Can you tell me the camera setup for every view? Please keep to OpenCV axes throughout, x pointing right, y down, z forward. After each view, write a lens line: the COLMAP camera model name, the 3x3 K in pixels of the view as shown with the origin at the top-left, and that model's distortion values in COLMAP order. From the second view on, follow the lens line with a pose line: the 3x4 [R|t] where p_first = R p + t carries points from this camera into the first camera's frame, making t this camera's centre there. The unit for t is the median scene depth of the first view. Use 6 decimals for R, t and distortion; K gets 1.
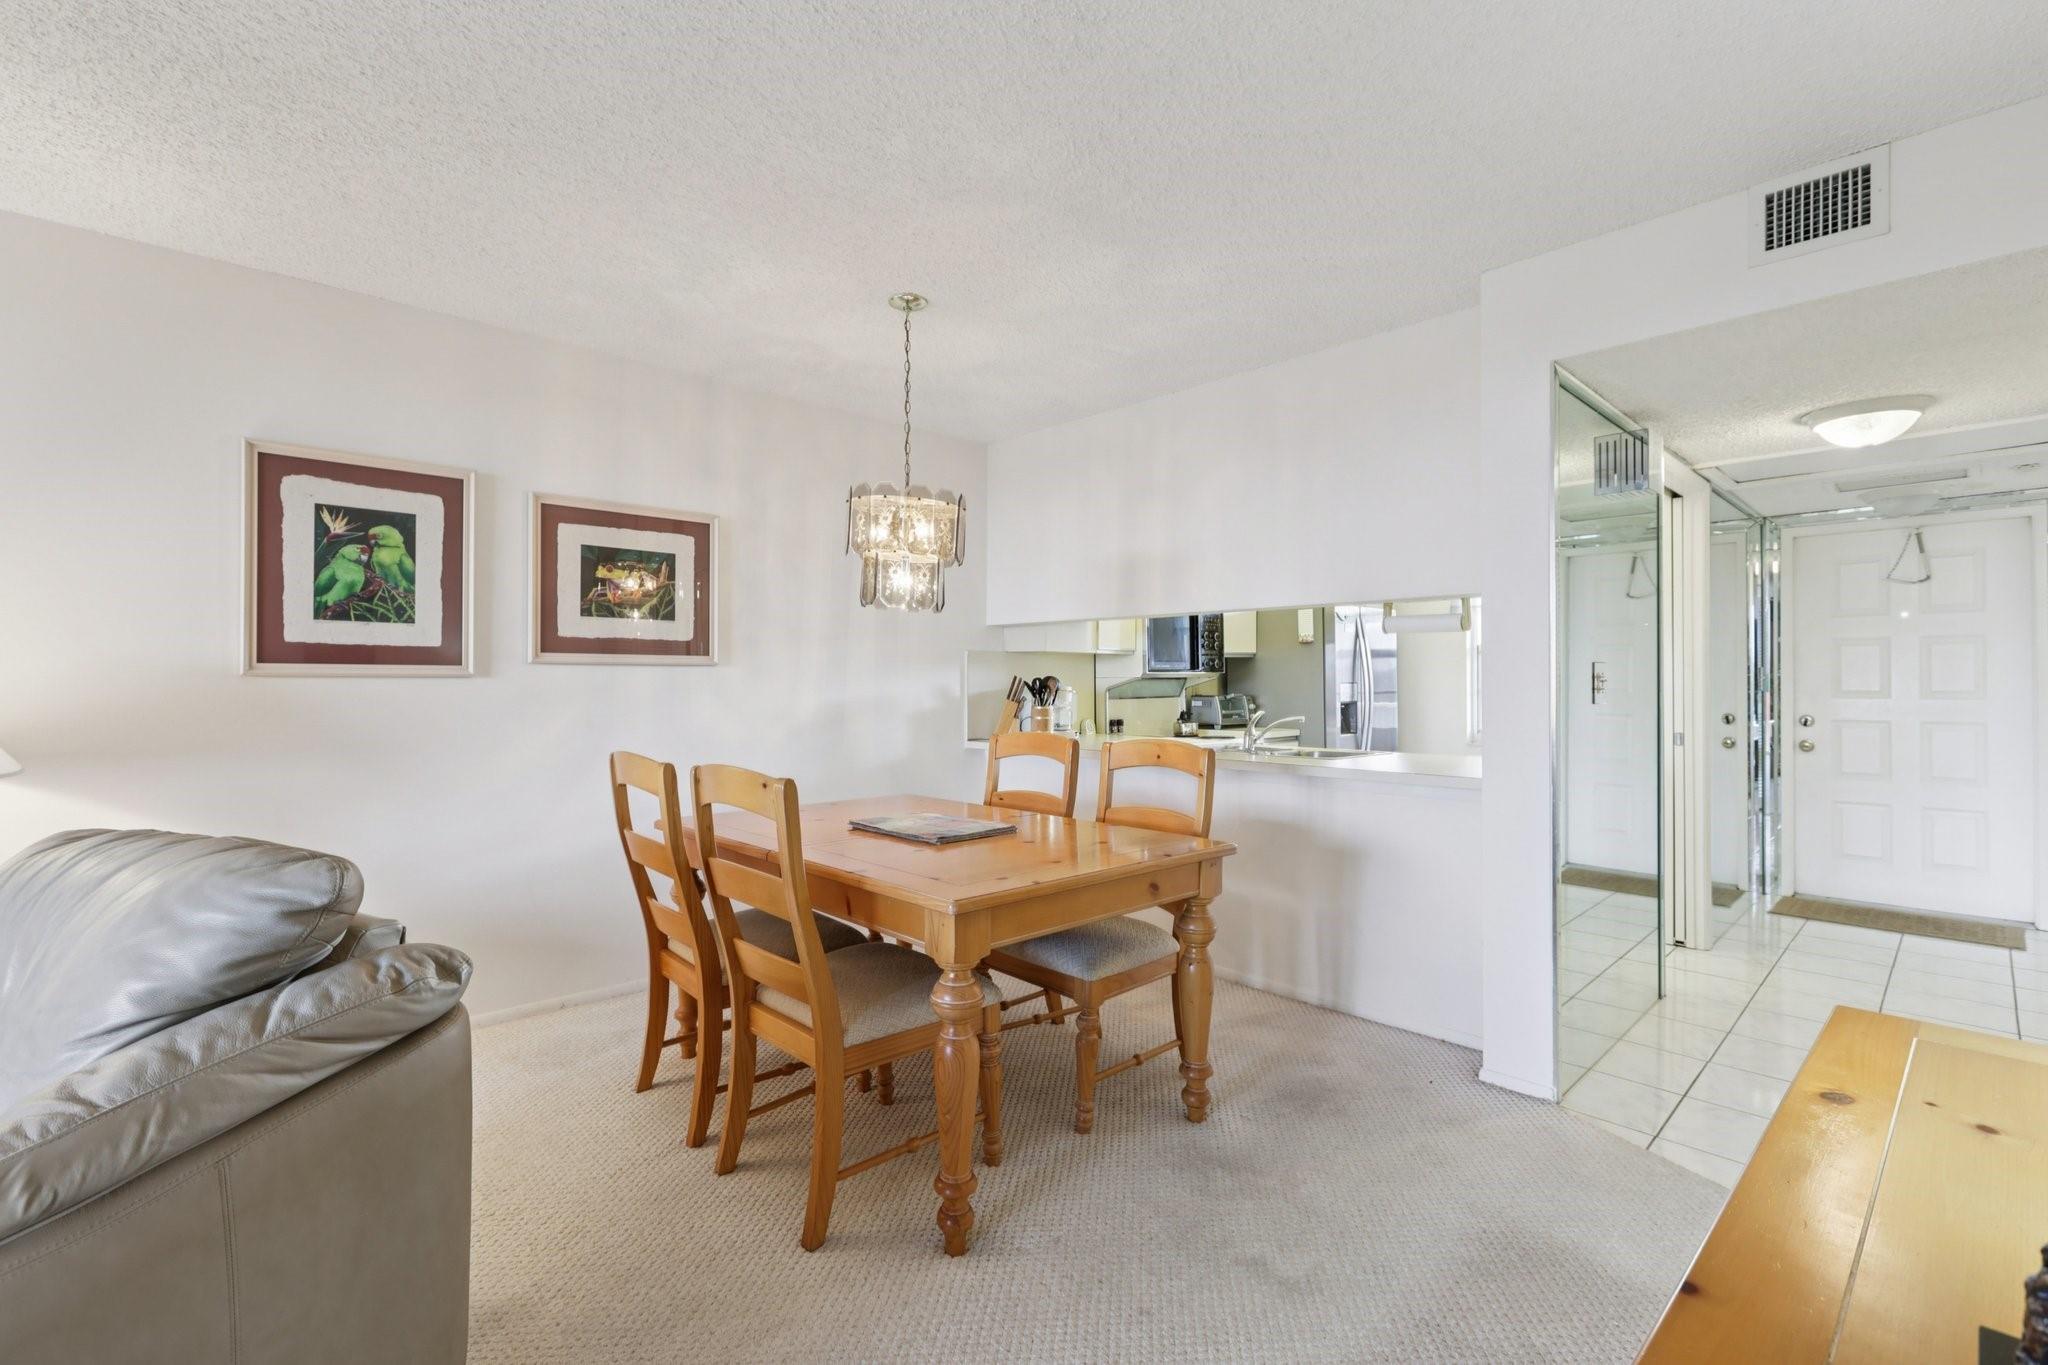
lens RADIAL K [[917.4, 0, 1015.2], [0, 917.4, 677.6], [0, 0, 1]] dist [-0.005257, 0.002719]
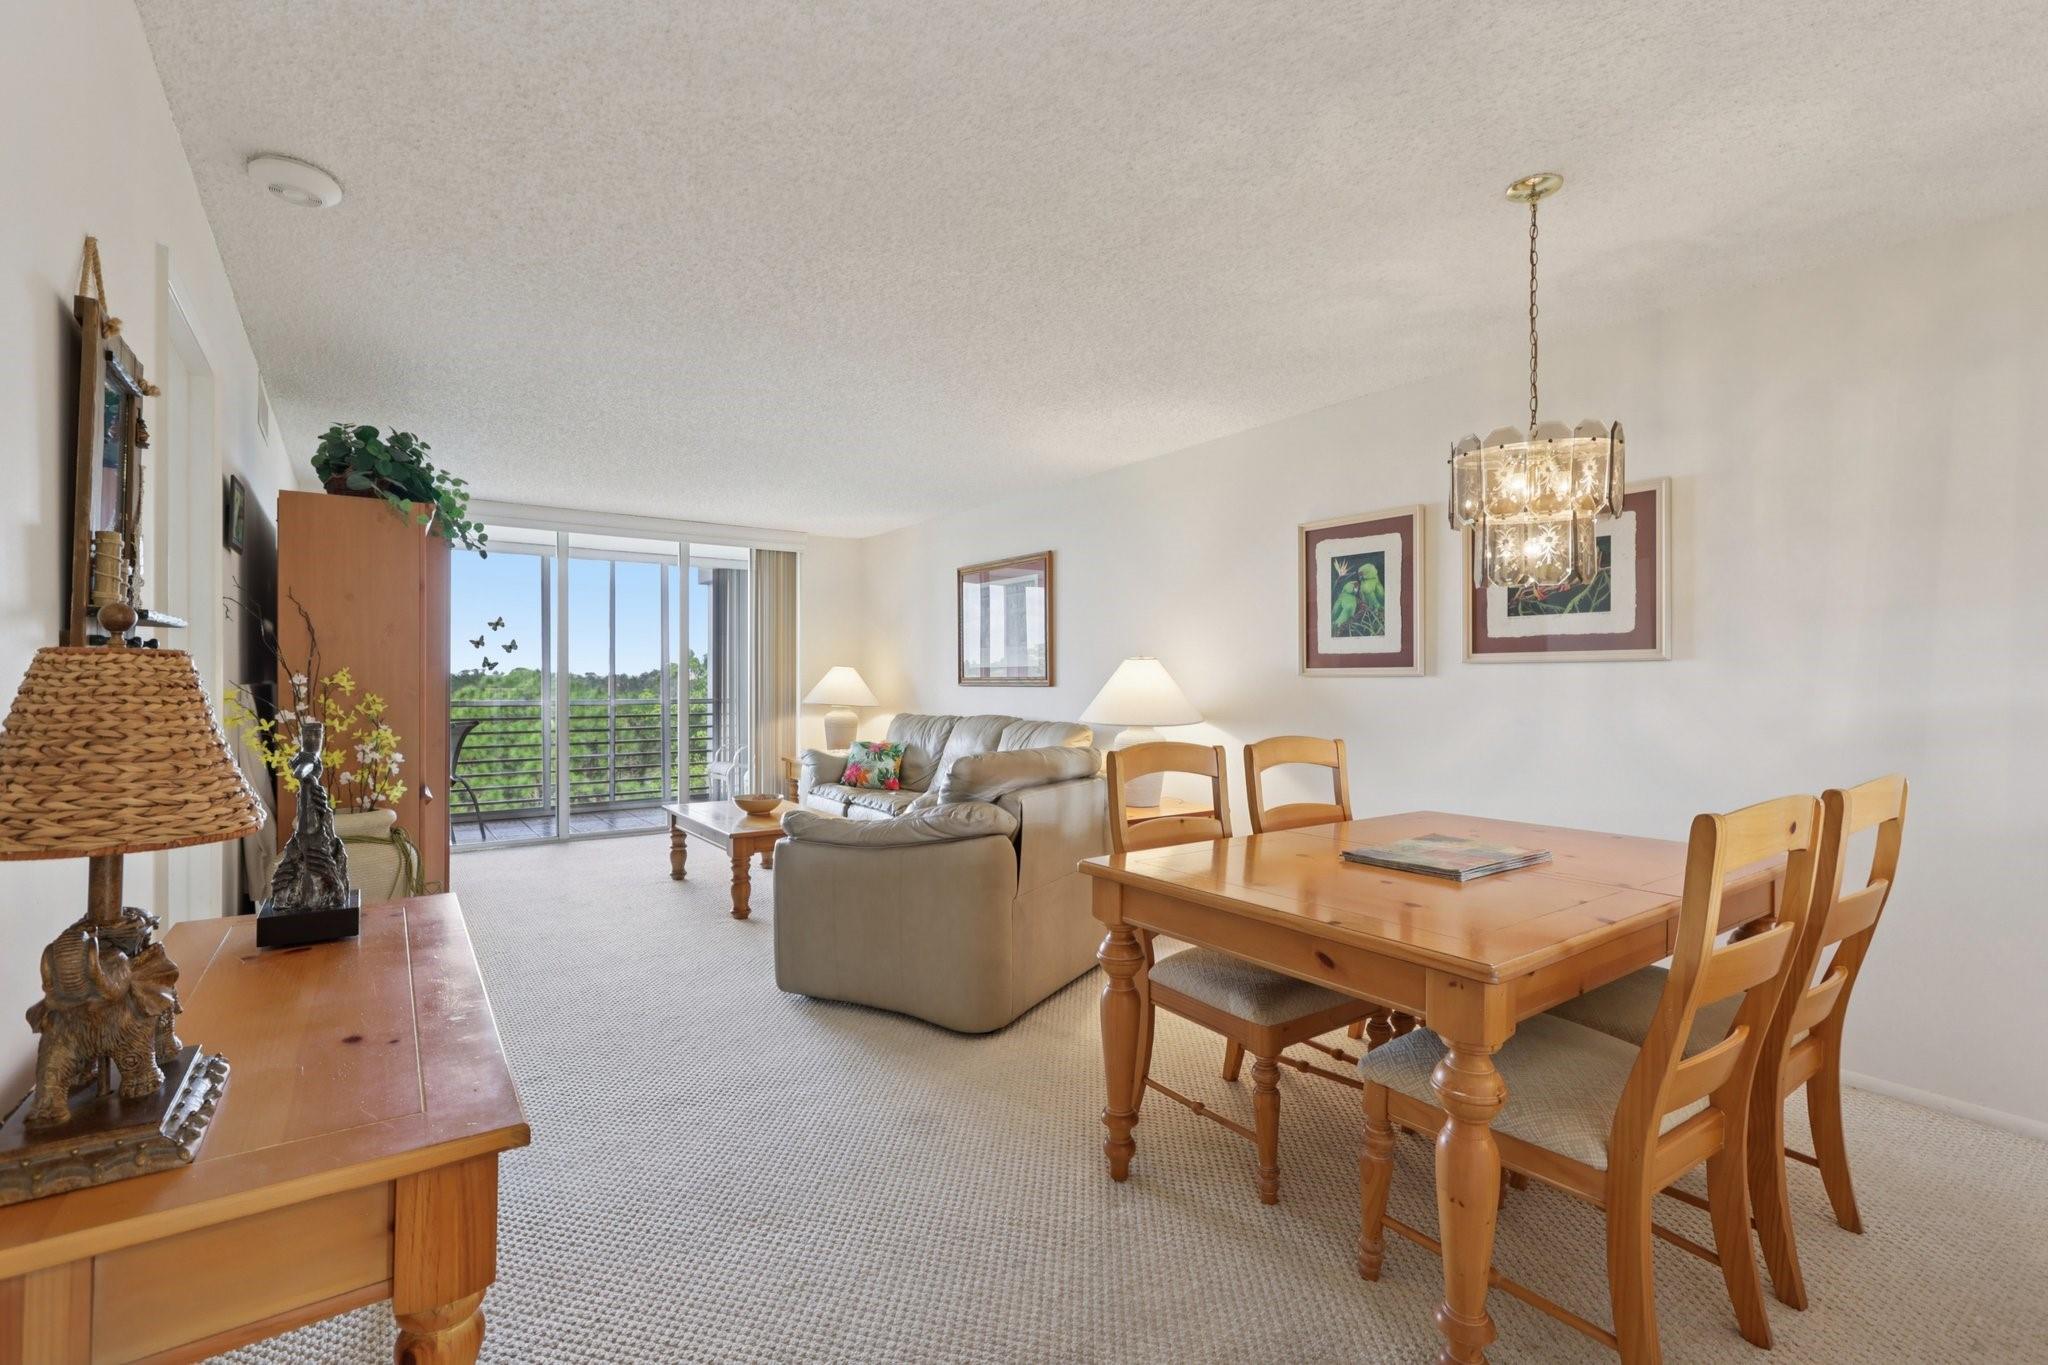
lens RADIAL K [[917.4, 0, 1029.7], [0, 917.4, 678.2], [0, 0, 1]] dist [-0.005257, 0.002719]
pose [[-0.128009, -0.003335, -0.991767, 0.707904], [0.004207, 0.999984, -0.003905, 0.004718], [0.991764, -0.004672, -0.127993, 0.681909]]
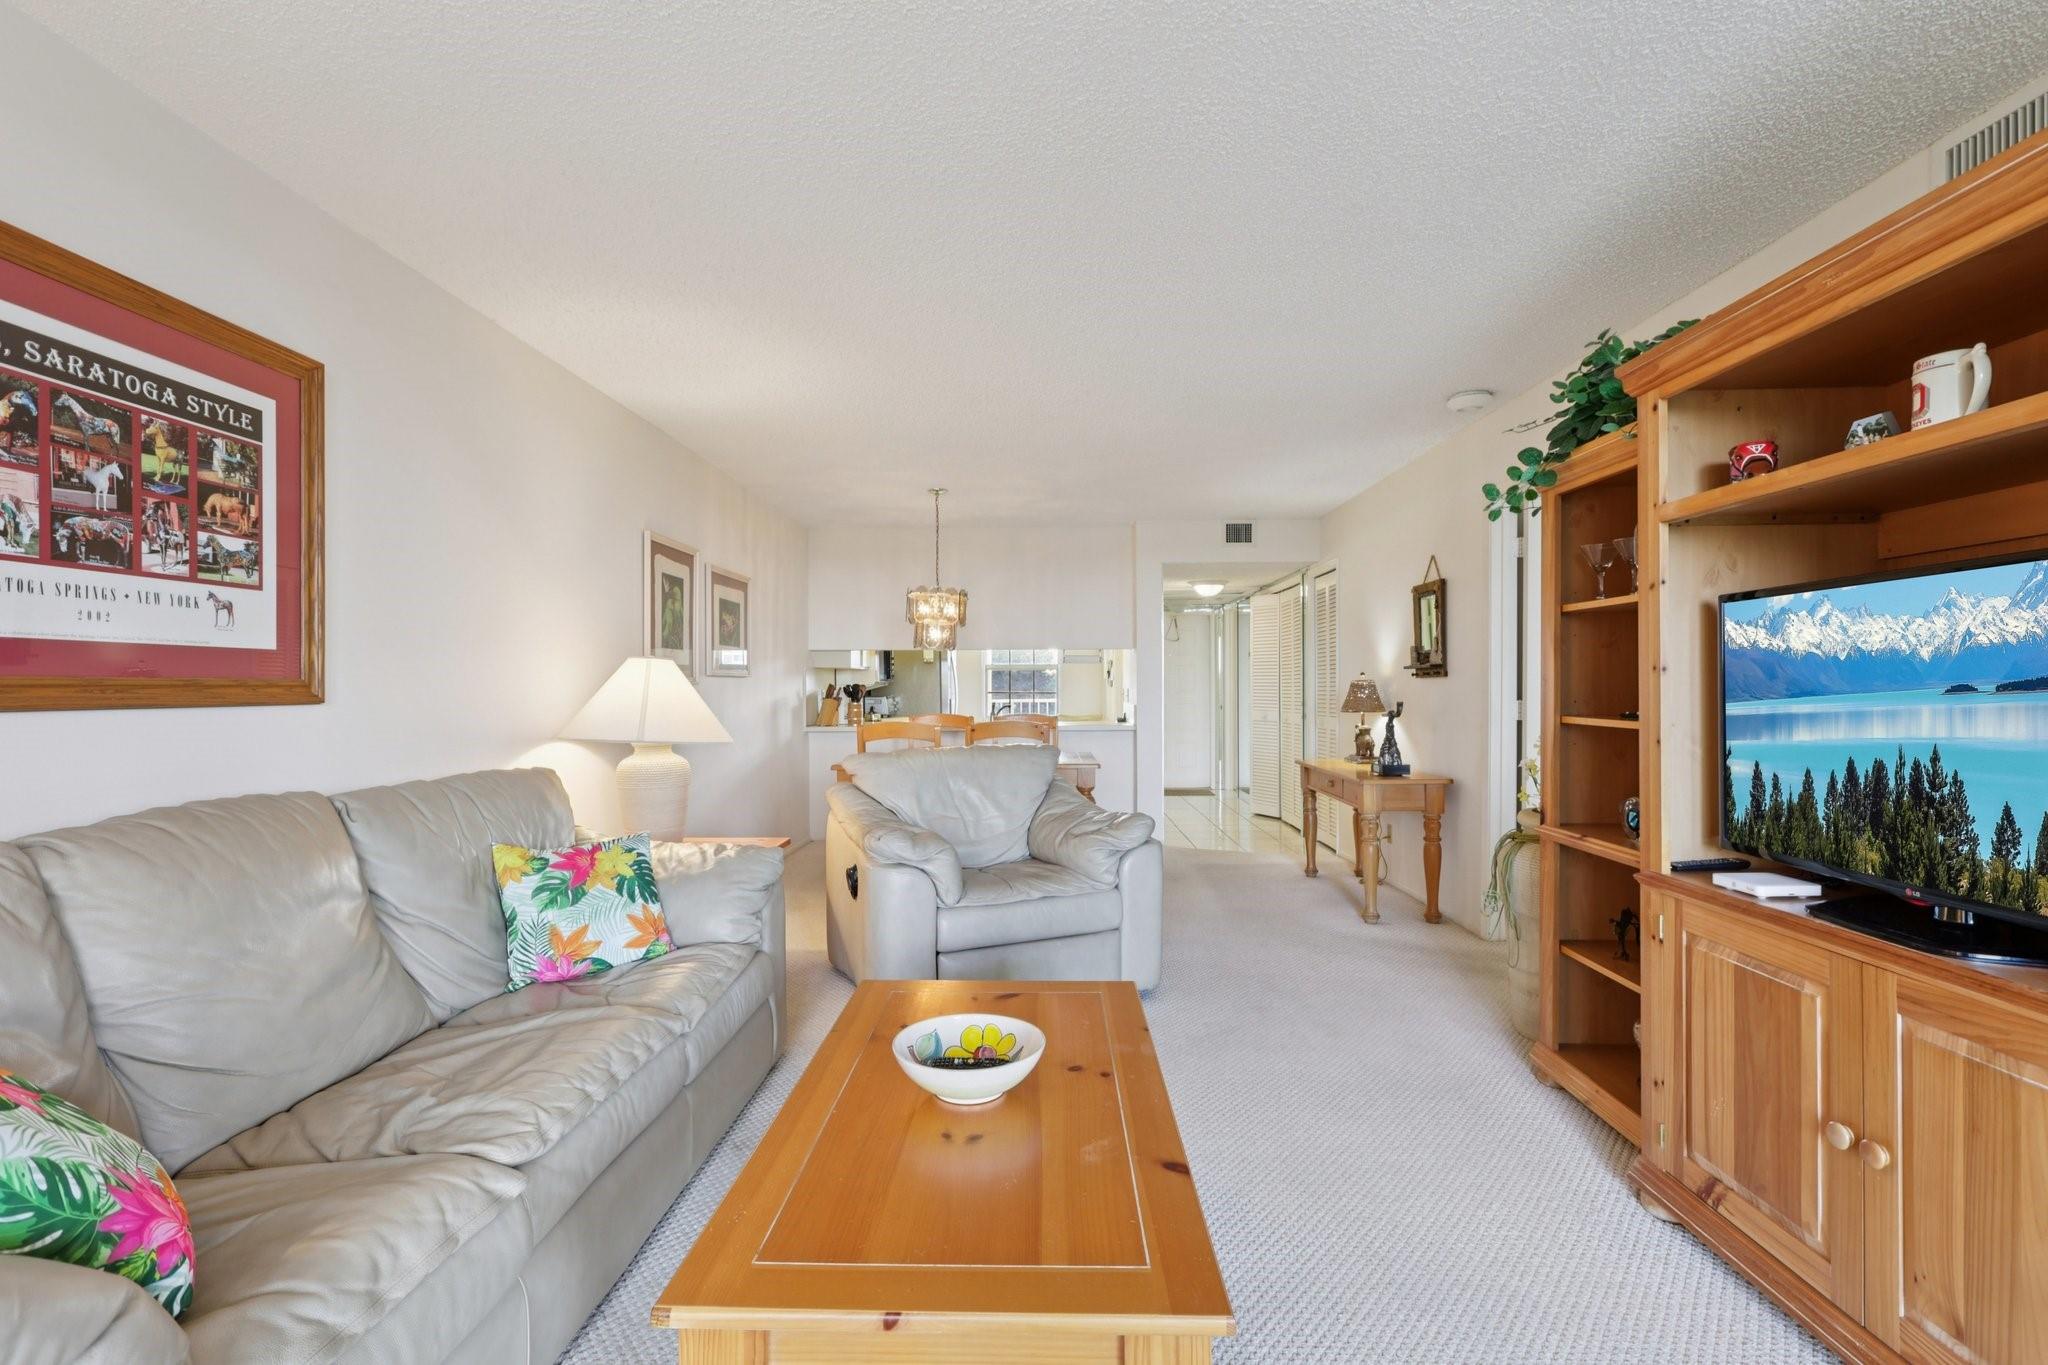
lens RADIAL K [[917.4, 0, 1030.8], [0, 917.4, 688.8], [0, 0, 1]] dist [-0.005257, 0.002719]
pose [[0.699860, -0.005499, 0.714259, -1.376402], [0.002829, 0.999984, 0.004927, 0.000284], [-0.714274, -0.001428, 0.699865, -0.505904]]
